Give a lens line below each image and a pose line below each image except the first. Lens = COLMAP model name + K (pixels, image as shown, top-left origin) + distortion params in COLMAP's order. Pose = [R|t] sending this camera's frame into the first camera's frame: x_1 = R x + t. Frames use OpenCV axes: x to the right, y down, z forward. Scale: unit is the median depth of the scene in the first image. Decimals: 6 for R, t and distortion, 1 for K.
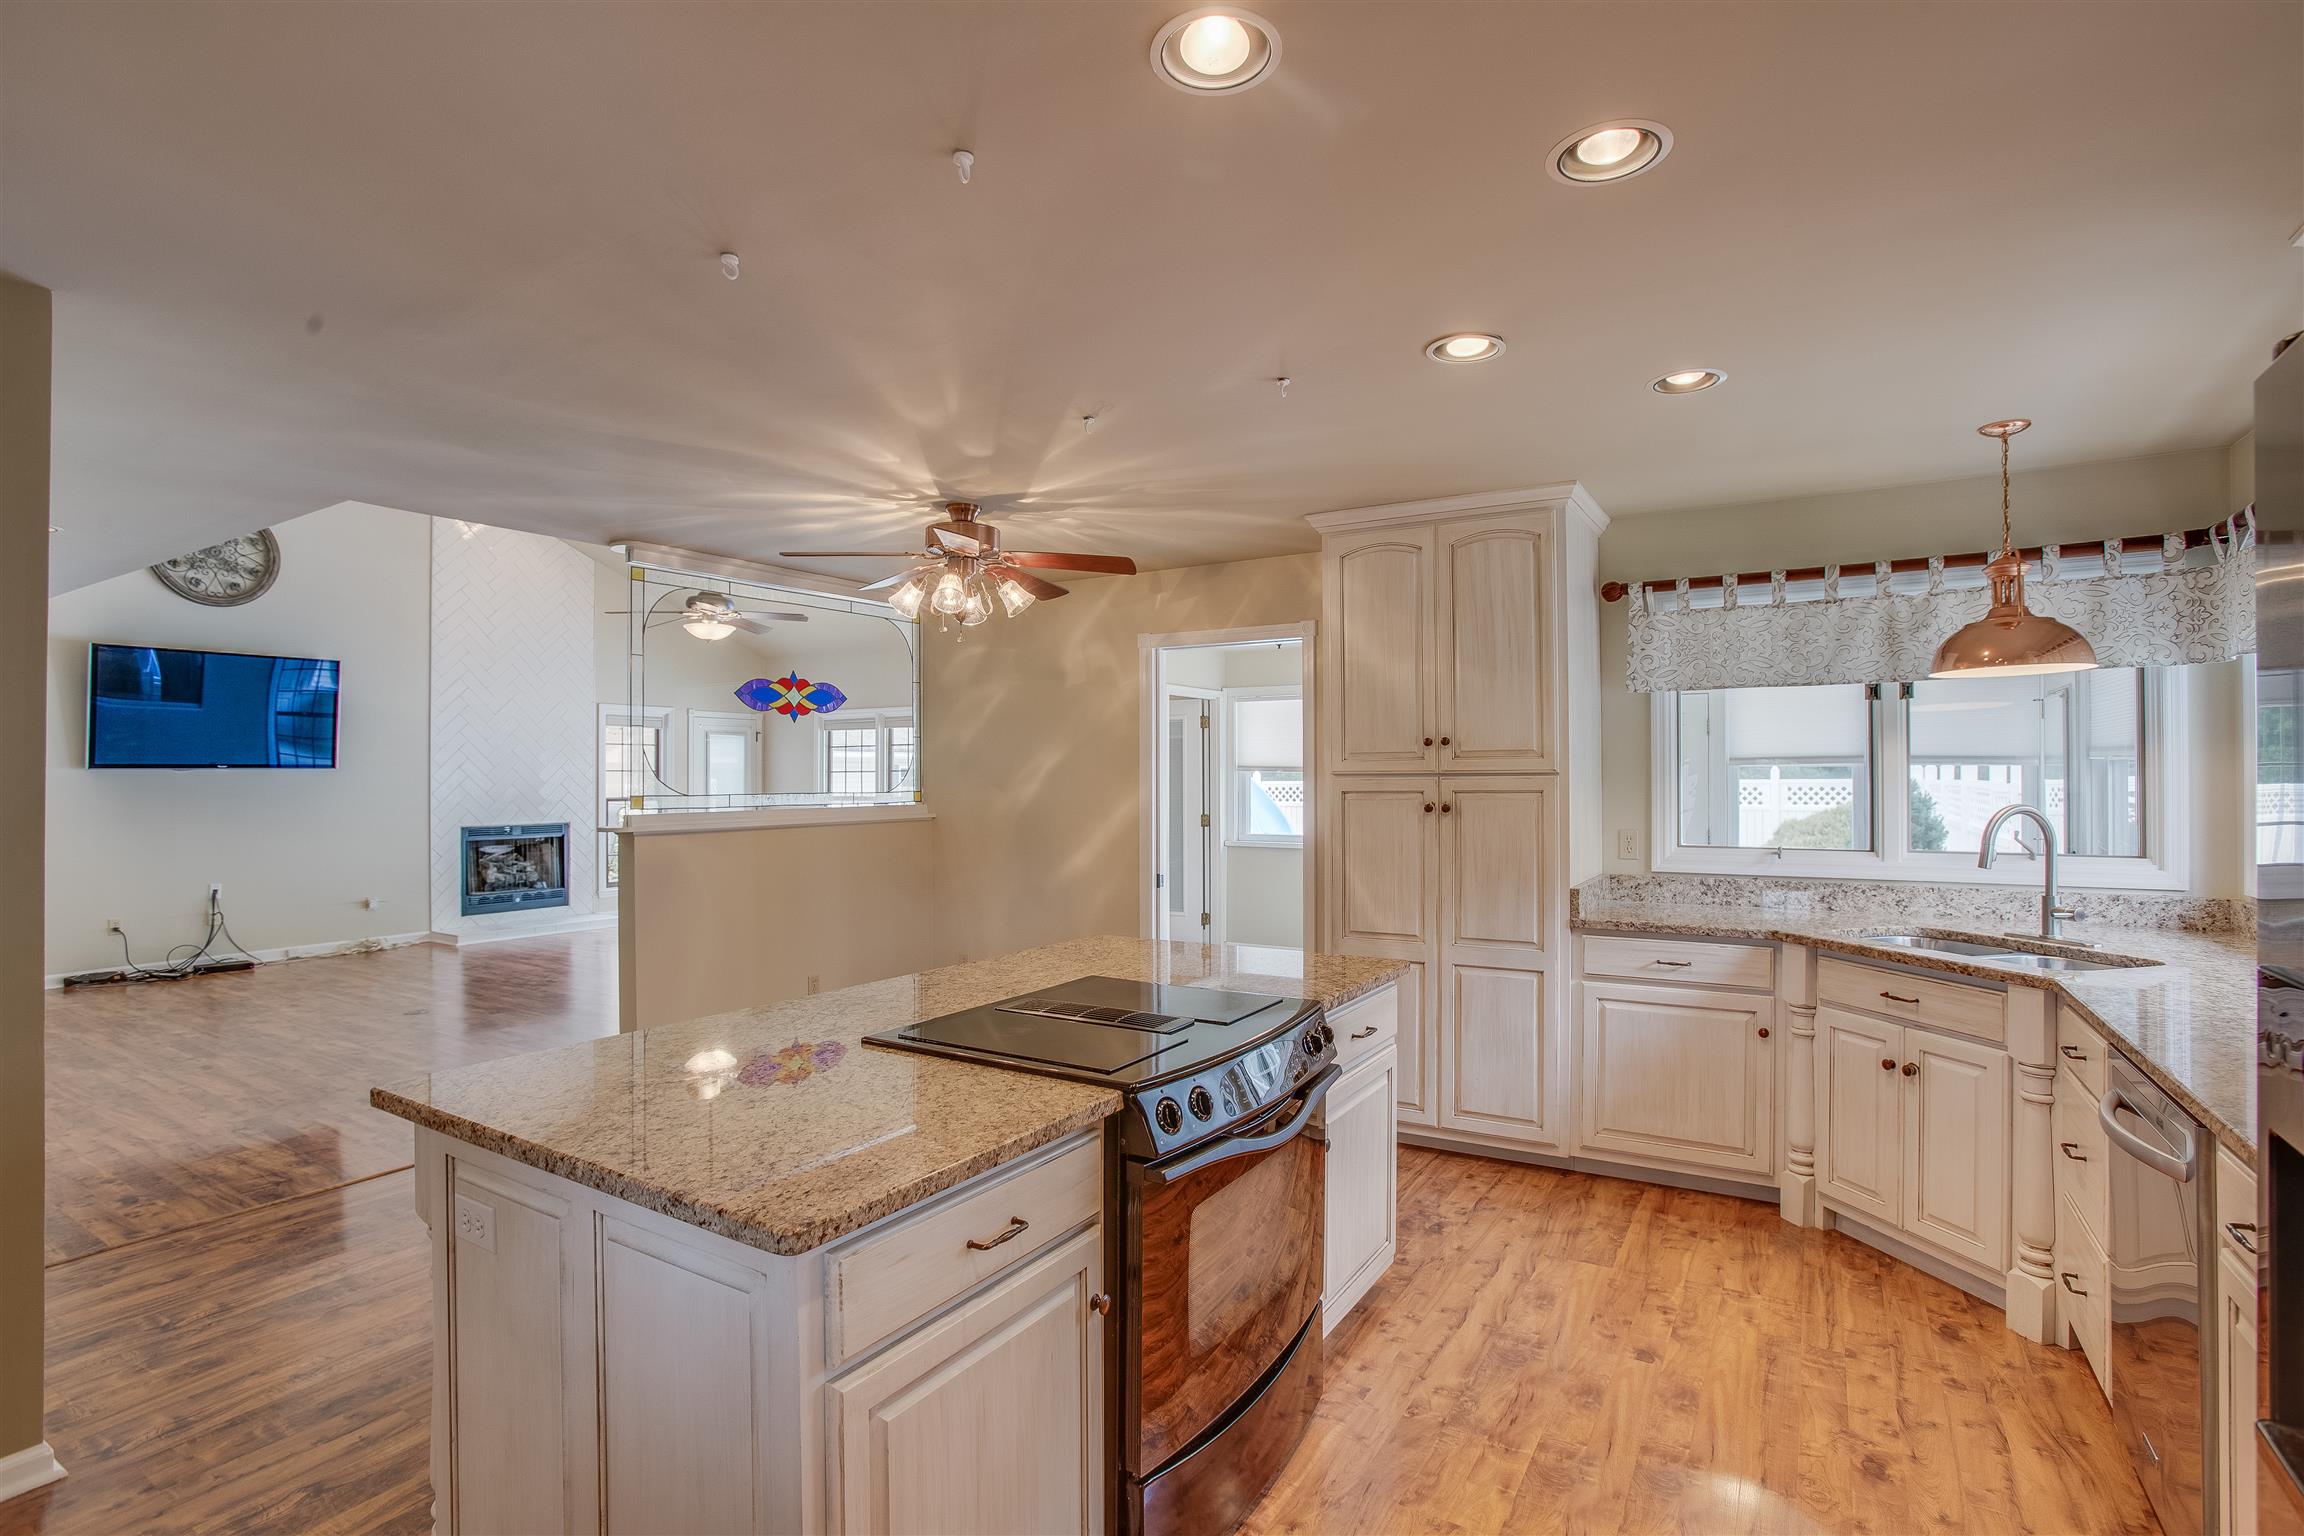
lens RADIAL K [[1082.6, 0, 1152.0], [0, 1082.6, 768.0], [0, 0, 1]] dist [-0.048022, 0.014350]
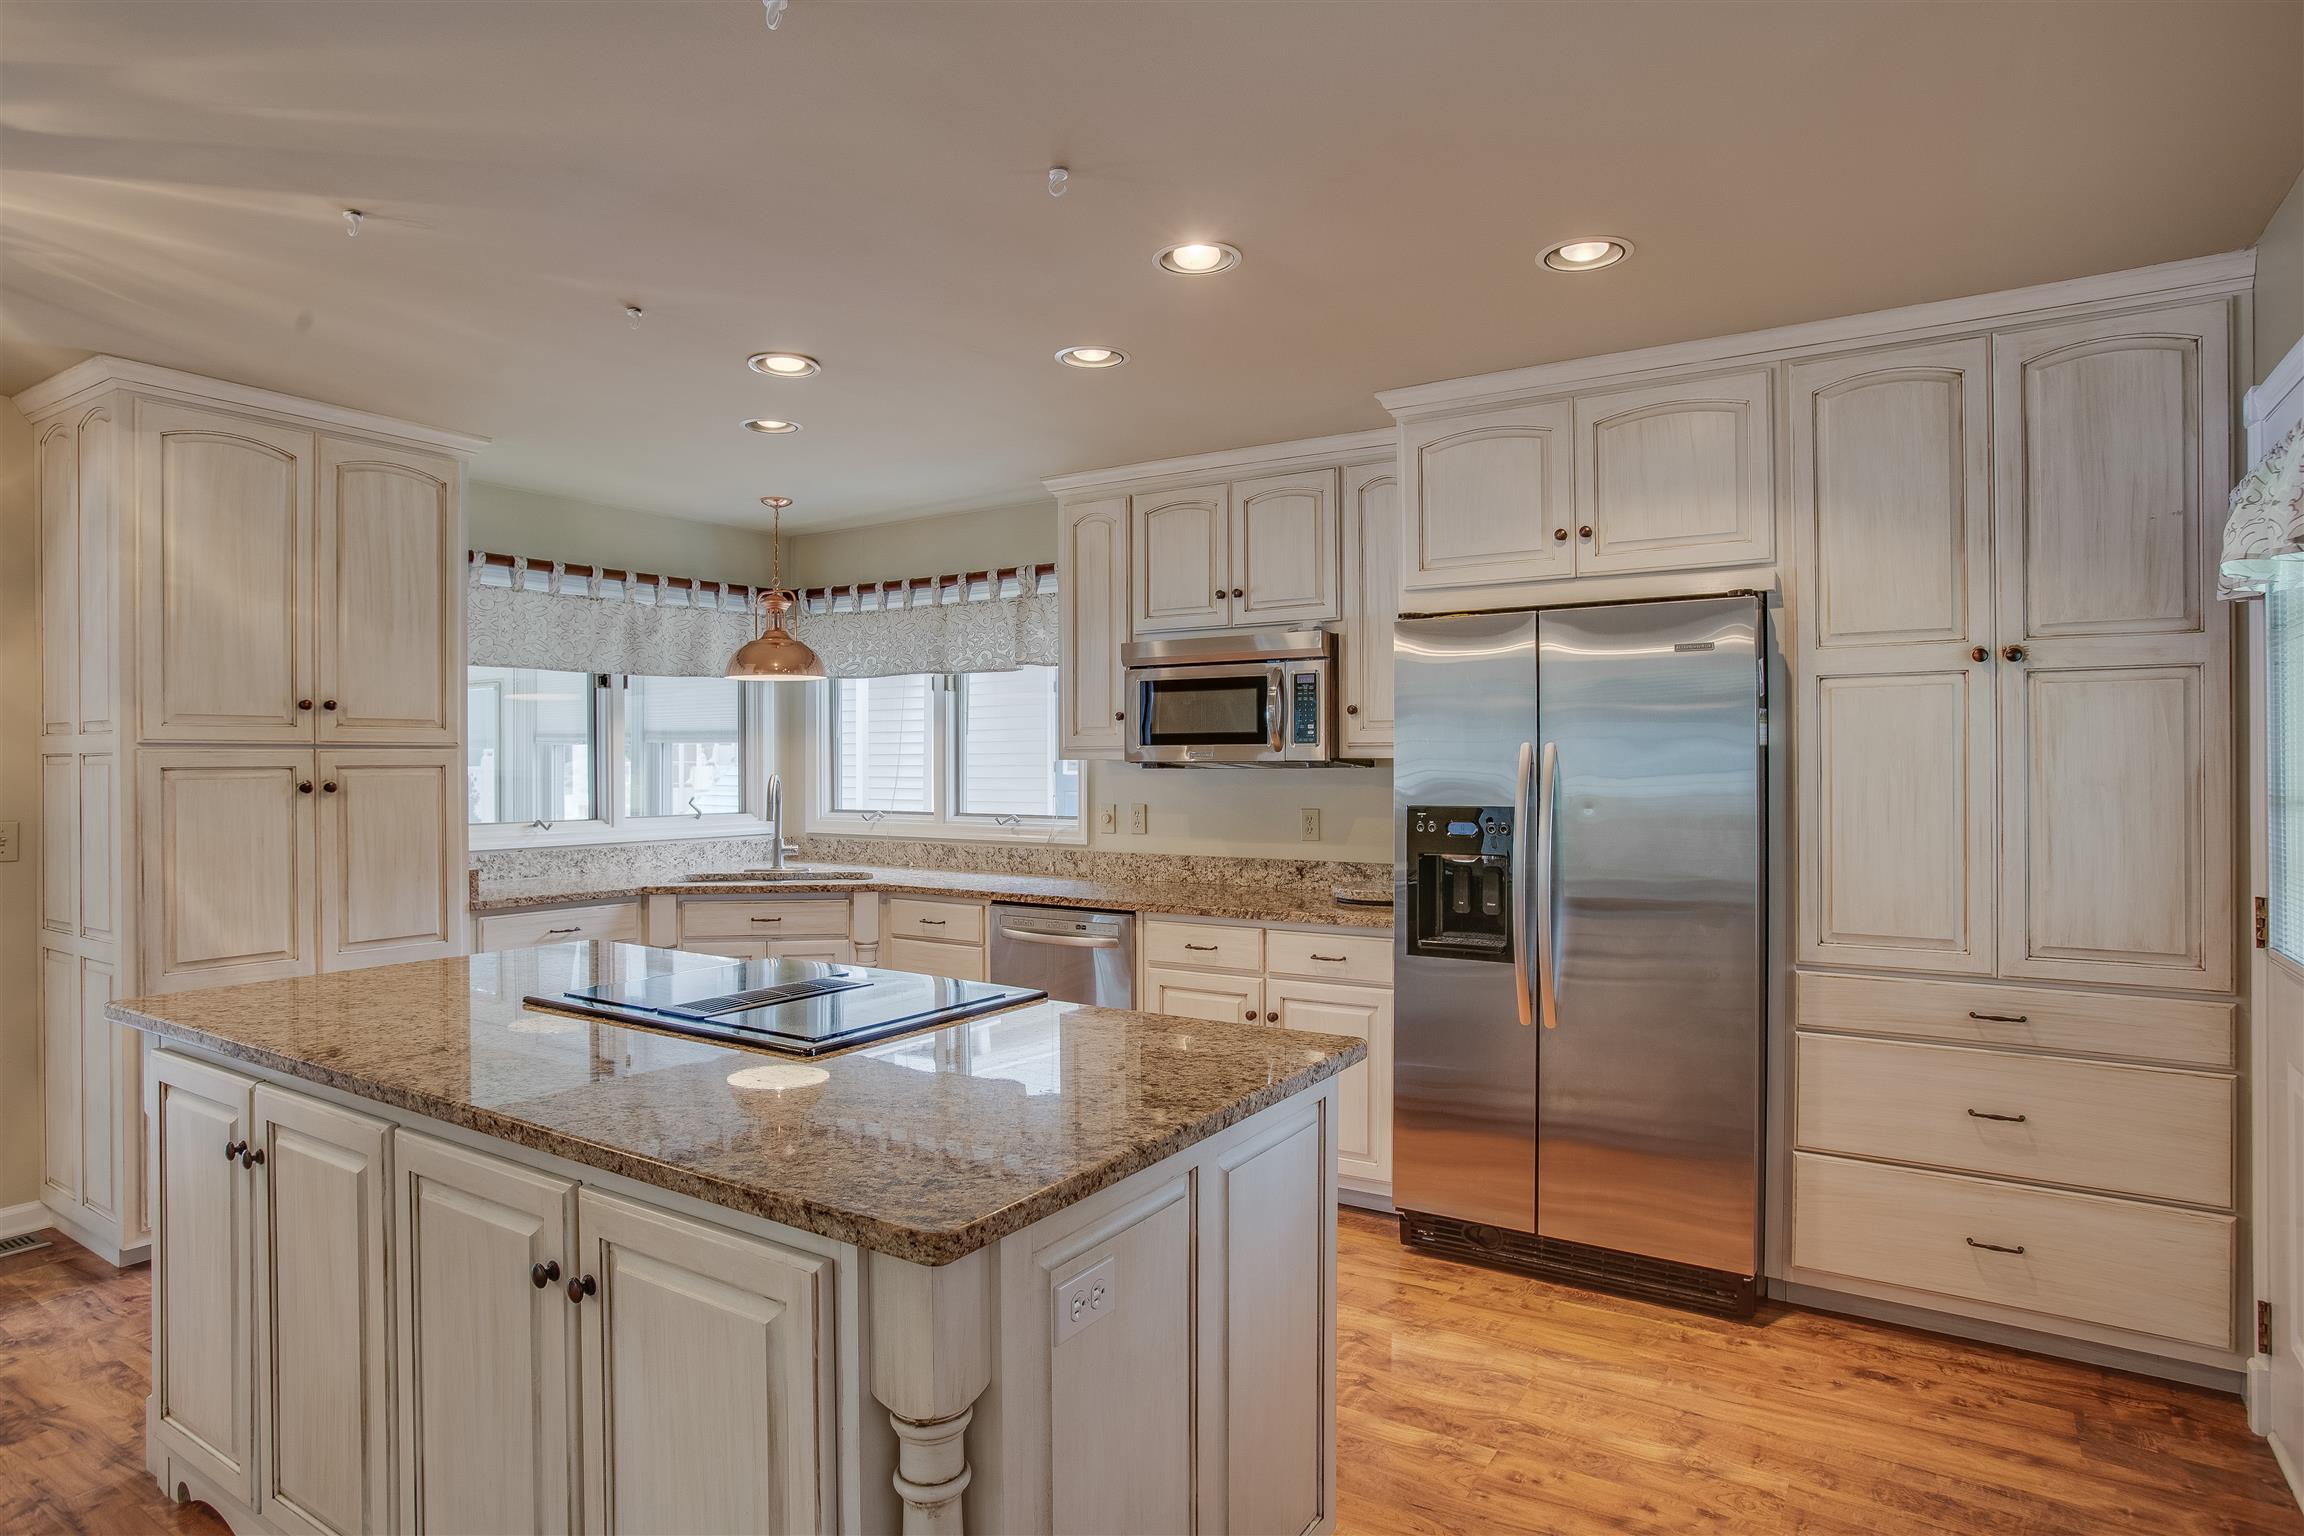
lens RADIAL K [[1227.9, 0, 1133.0], [0, 1227.9, 777.0], [0, 0, 1]] dist [-0.096063, 0.063719]
pose [[0.061121, -0.006769, 0.998107, -0.603613], [-0.008804, 0.999934, 0.007321, 0.017862], [-0.998092, -0.009235, 0.061058, 0.348997]]
